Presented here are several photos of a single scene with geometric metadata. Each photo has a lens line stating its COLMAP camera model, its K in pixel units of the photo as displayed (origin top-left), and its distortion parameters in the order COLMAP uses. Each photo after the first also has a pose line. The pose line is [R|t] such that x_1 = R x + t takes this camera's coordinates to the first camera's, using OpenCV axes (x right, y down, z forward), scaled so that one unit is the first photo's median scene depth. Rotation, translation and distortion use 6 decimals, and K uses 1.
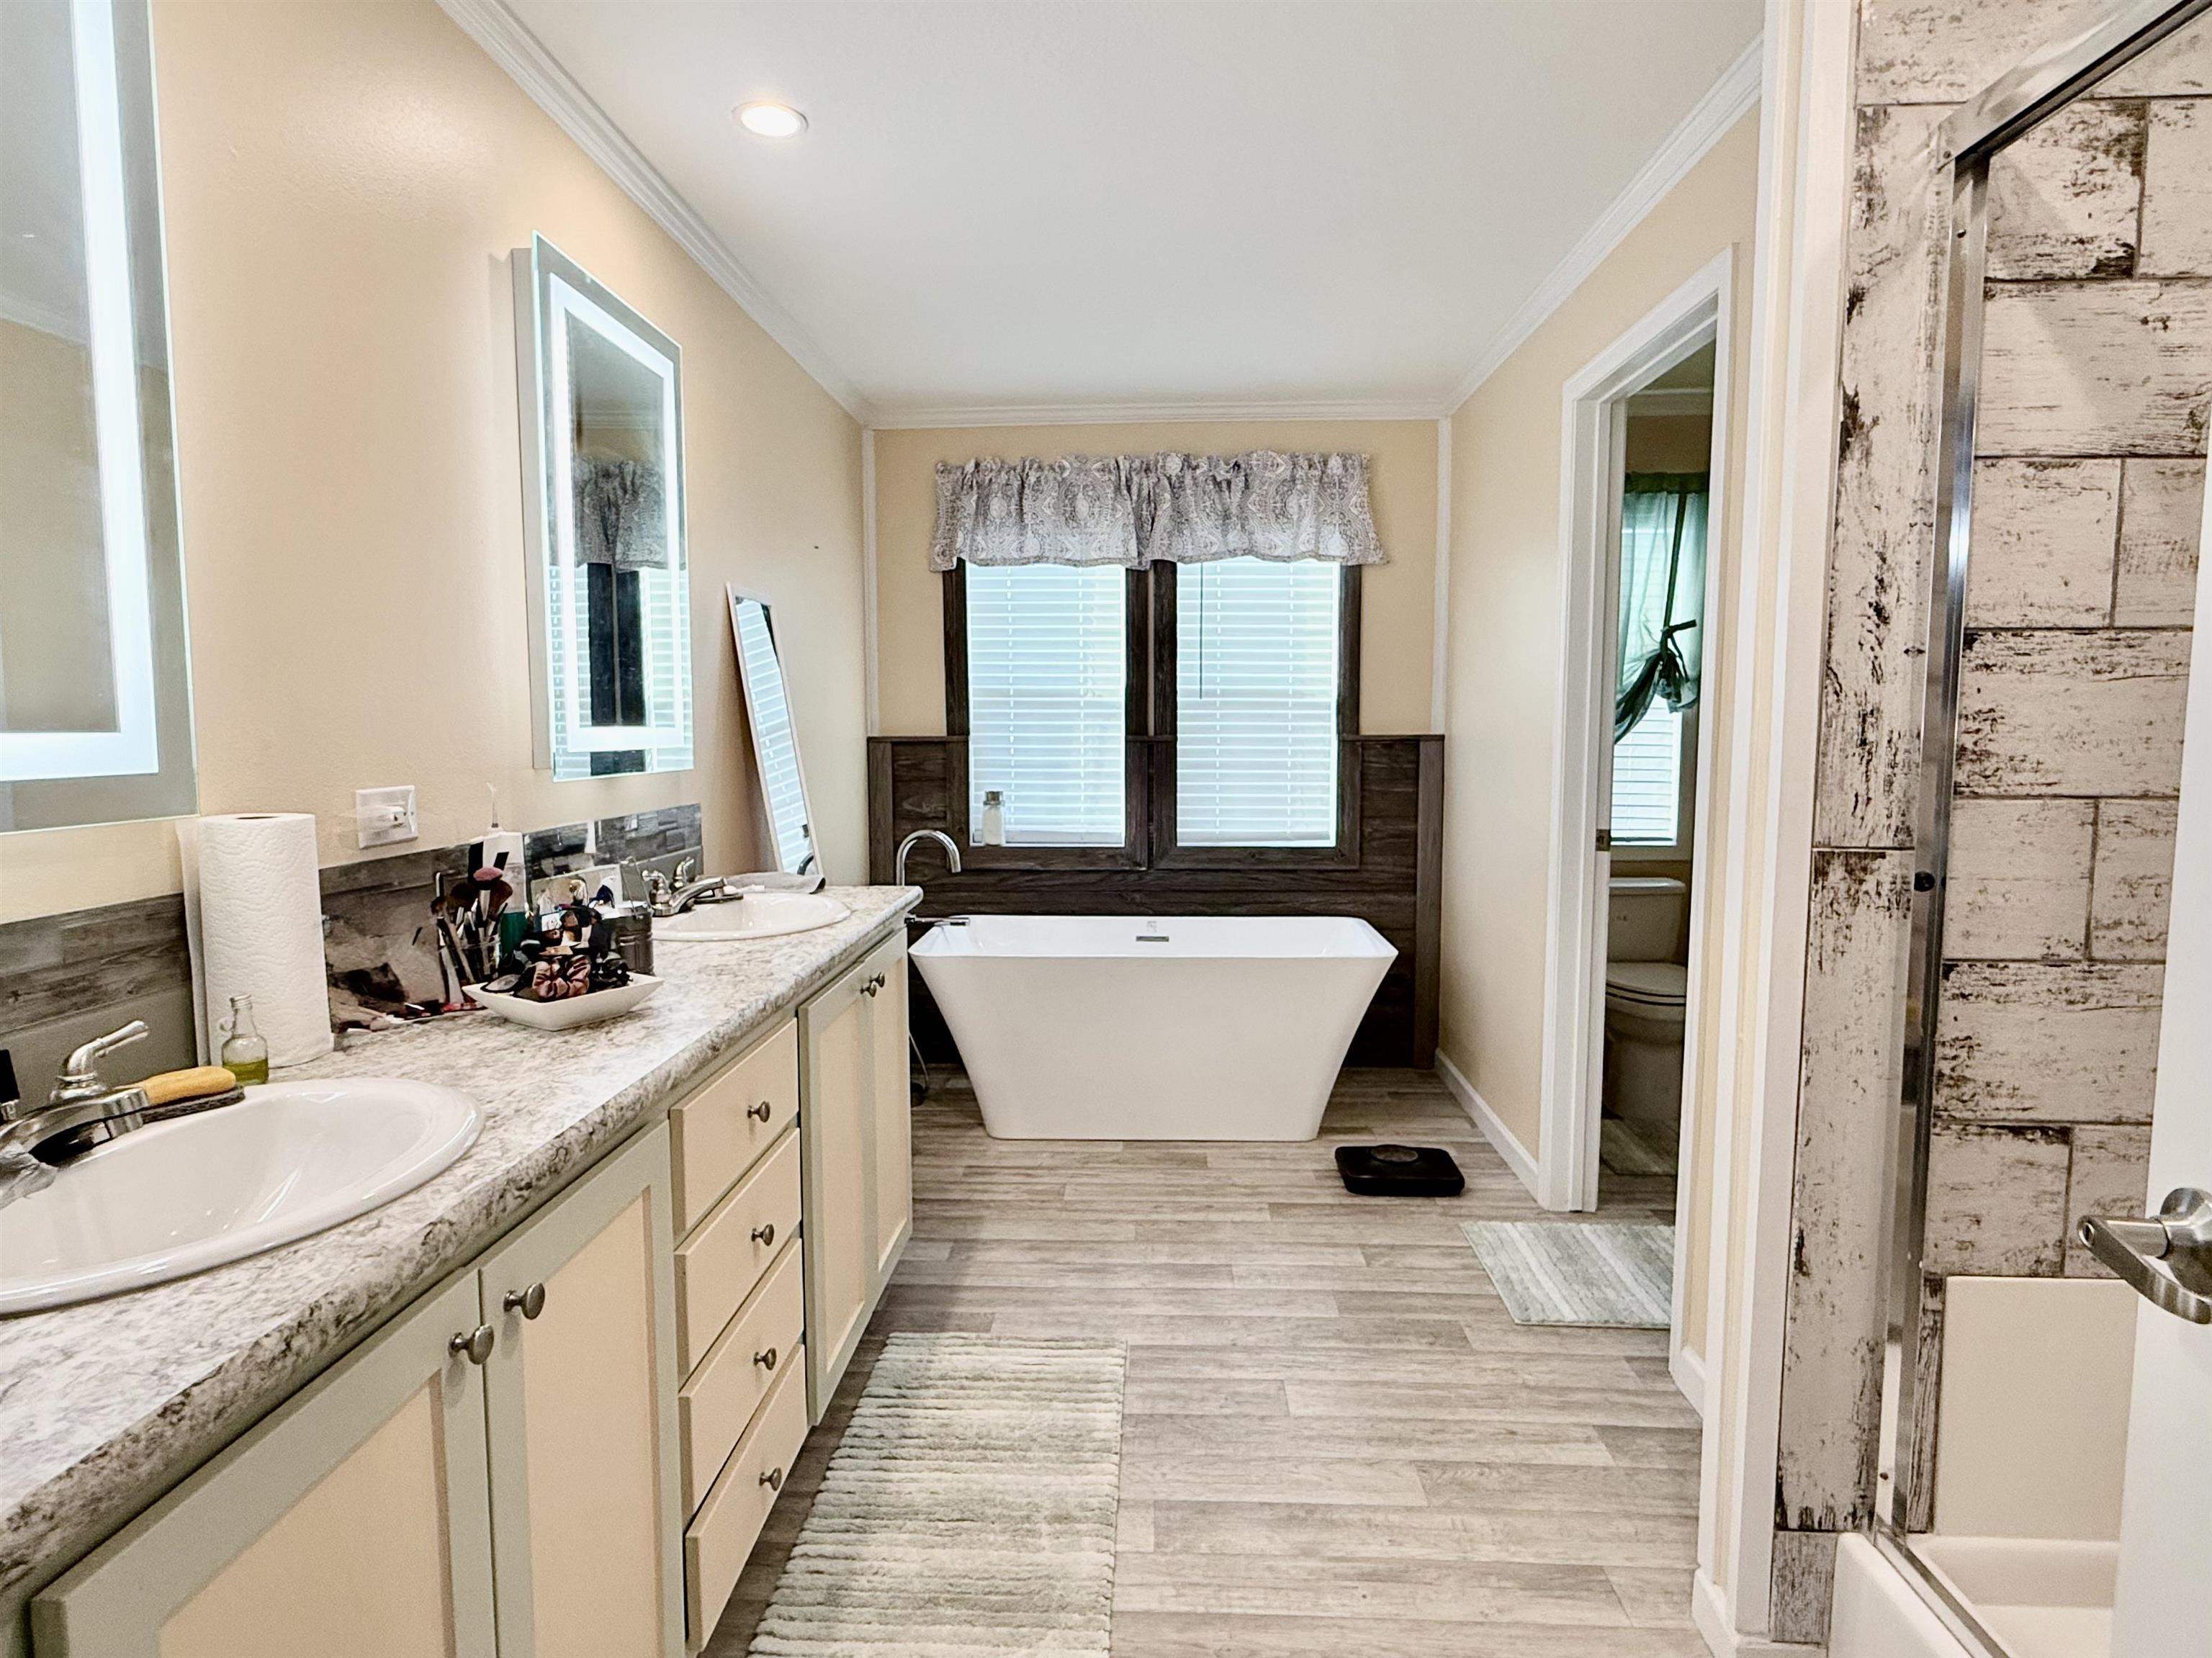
lens RADIAL K [[1250.4, 0, 1106.0], [0, 1250.4, 829.0], [0, 0, 1]] dist [0.010390, -0.000660]
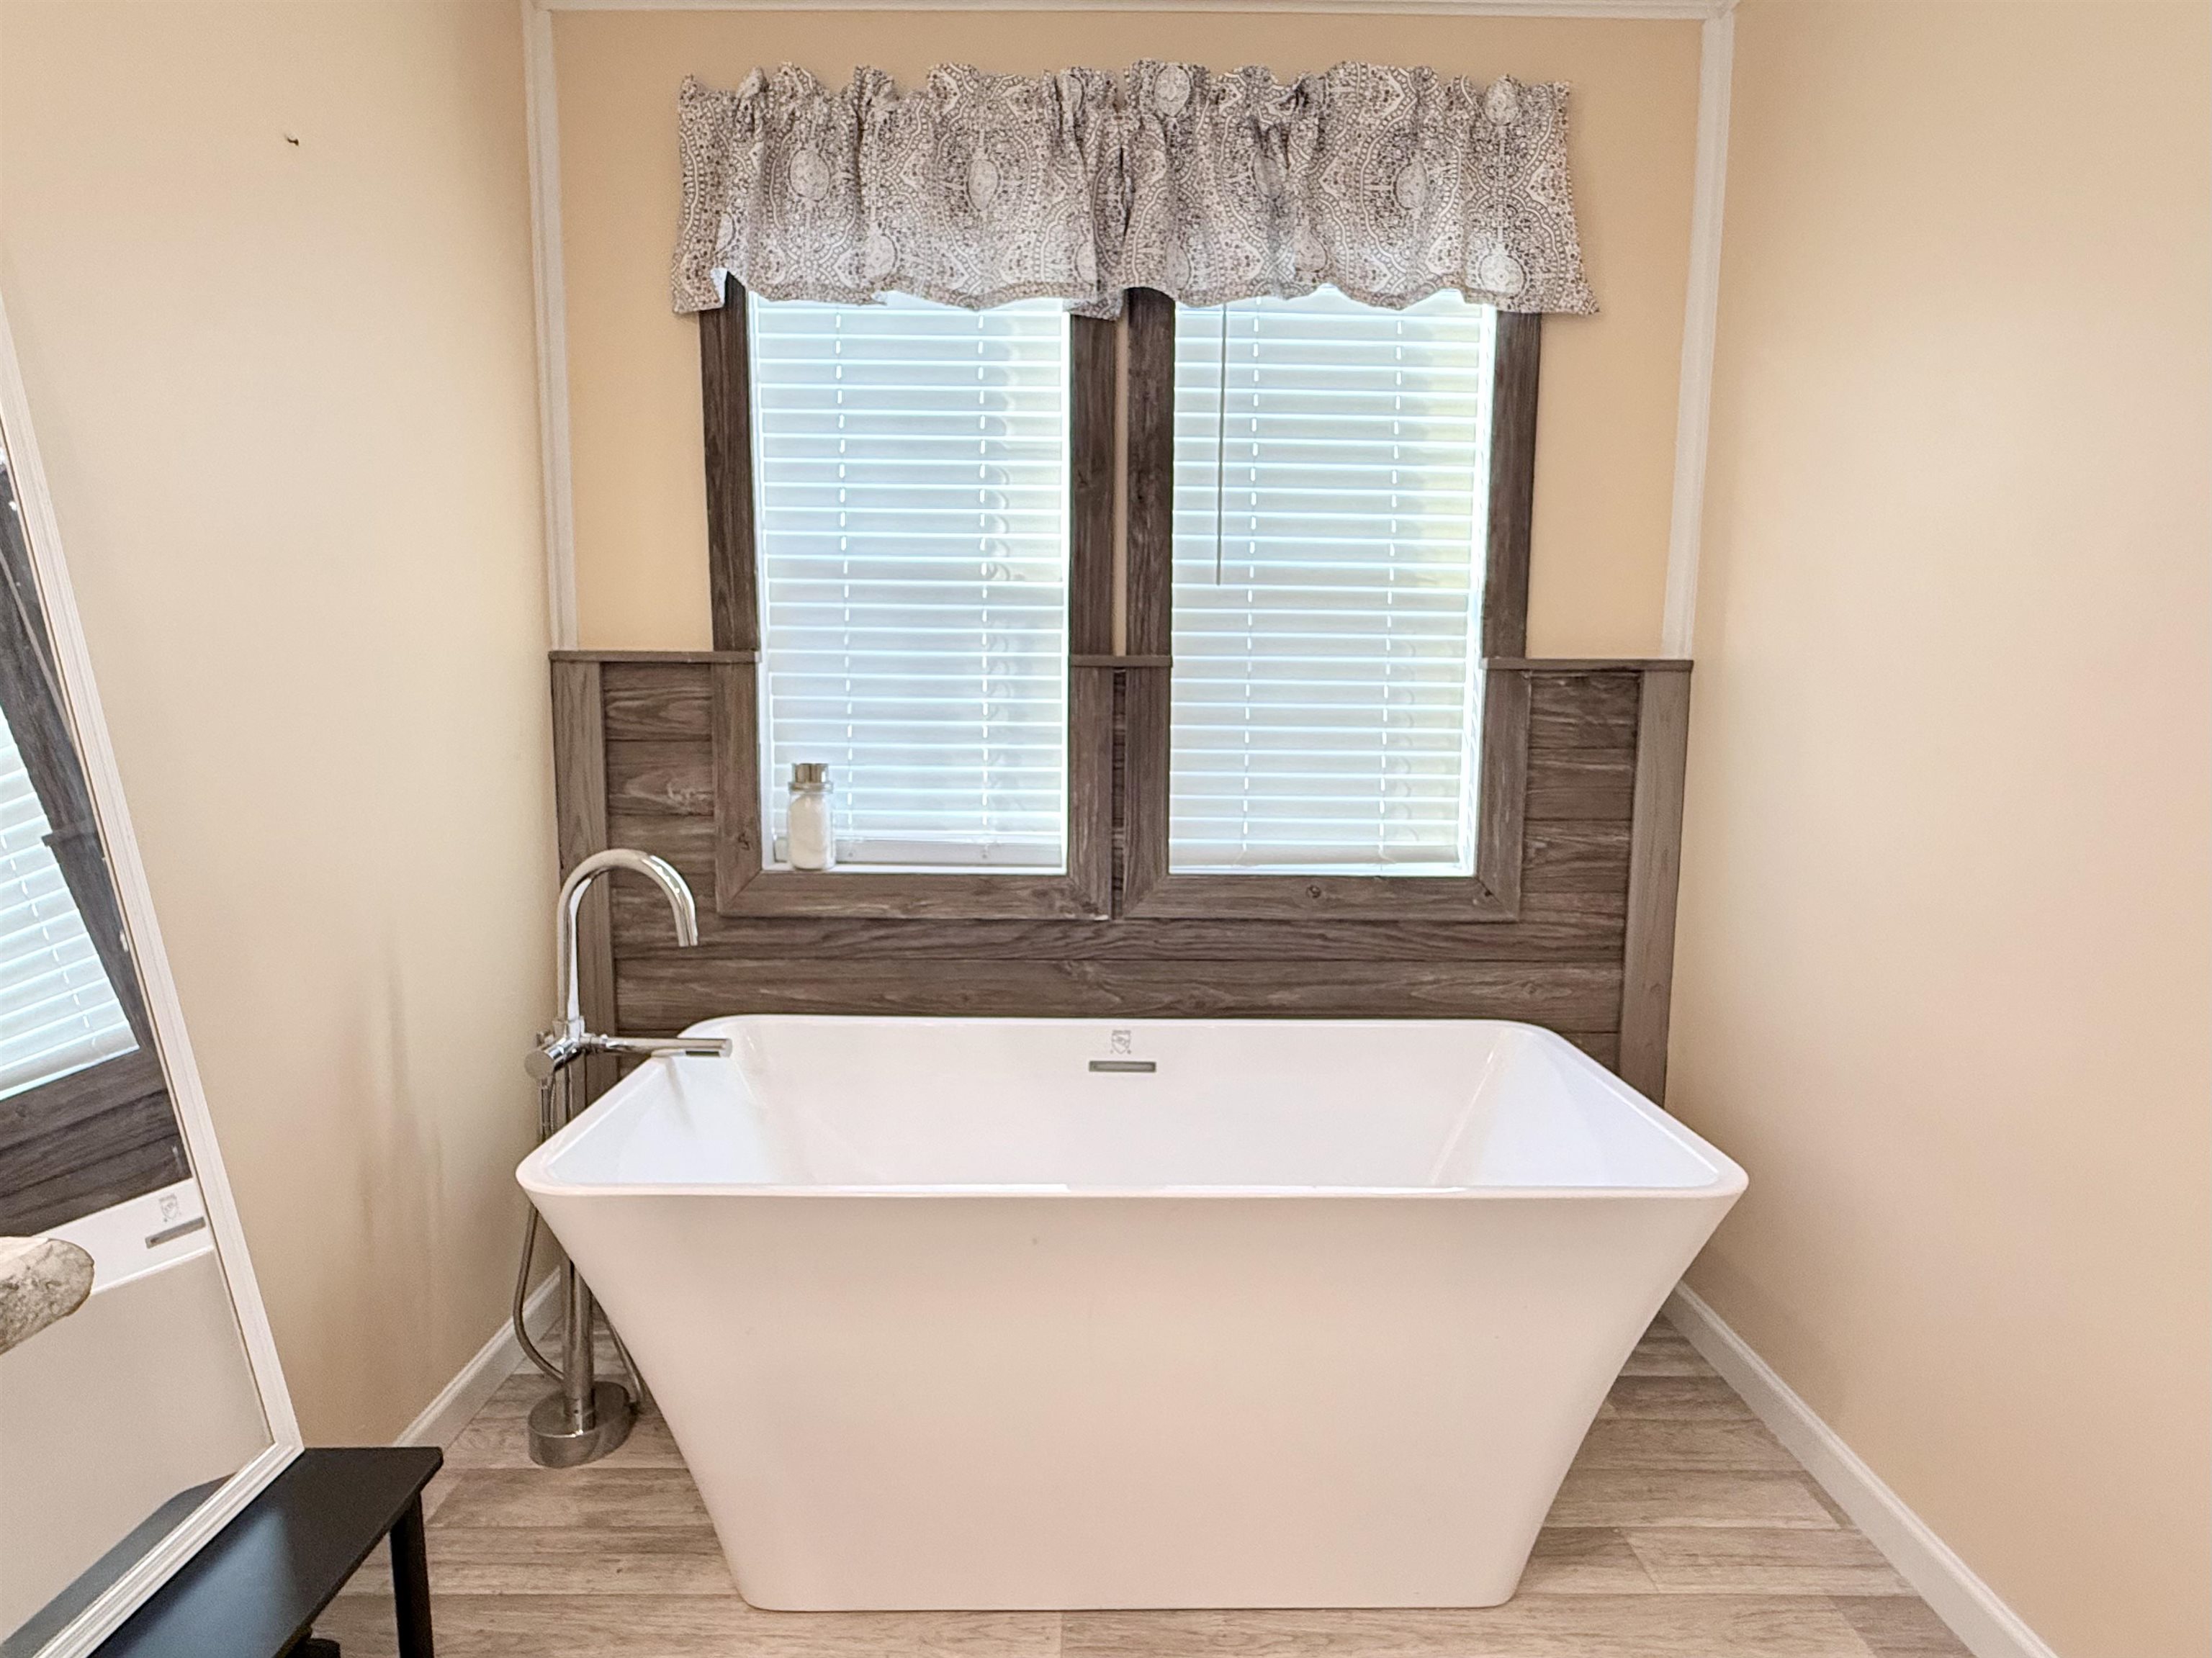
lens RADIAL K [[1250.4, 0, 1106.0], [0, 1250.4, 829.0], [0, 0, 1]] dist [0.010390, -0.000660]
pose [[0.998692, 0.005729, 0.050798, 0.005125], [-0.006841, 0.999740, 0.021736, -0.015751], [-0.050661, -0.022055, 0.998472, 0.497237]]
